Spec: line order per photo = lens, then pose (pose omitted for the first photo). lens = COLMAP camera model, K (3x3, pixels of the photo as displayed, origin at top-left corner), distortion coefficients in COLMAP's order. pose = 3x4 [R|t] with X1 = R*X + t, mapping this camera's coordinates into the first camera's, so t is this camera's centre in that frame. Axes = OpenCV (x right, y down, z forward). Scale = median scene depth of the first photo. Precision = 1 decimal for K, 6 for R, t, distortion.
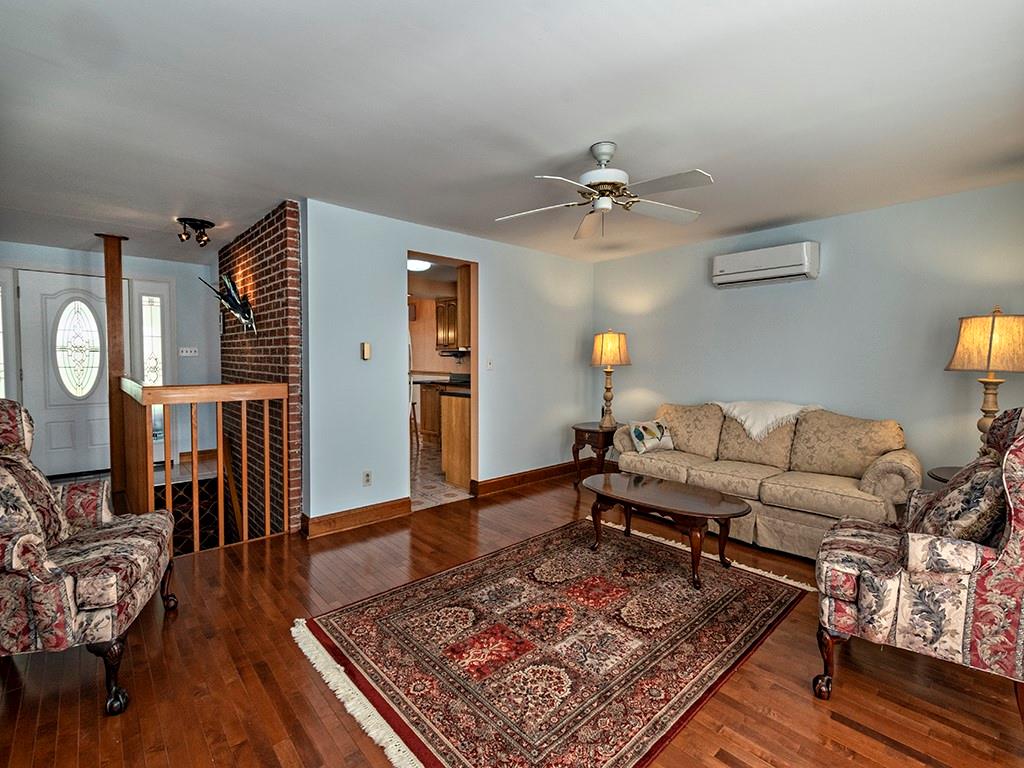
lens RADIAL K [[458.7, 0, 516.2], [0, 458.7, 373.6], [0, 0, 1]] dist [0.015541, -0.000388]
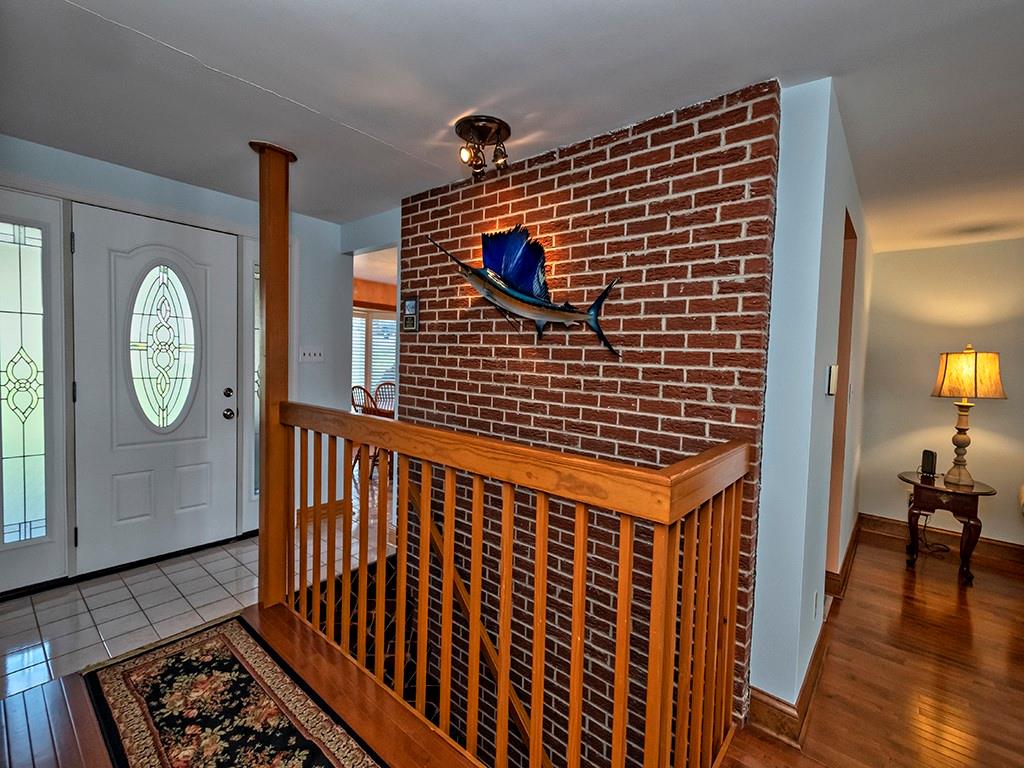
lens RADIAL K [[458.7, 0, 511.2], [0, 458.7, 393.6], [0, 0, 1]] dist [0.015541, -0.000388]
pose [[0.993559, 0.025362, 0.110439, -0.572451], [-0.030273, 0.998616, 0.043014, -0.033420], [-0.109195, -0.046081, 0.992952, 0.363335]]
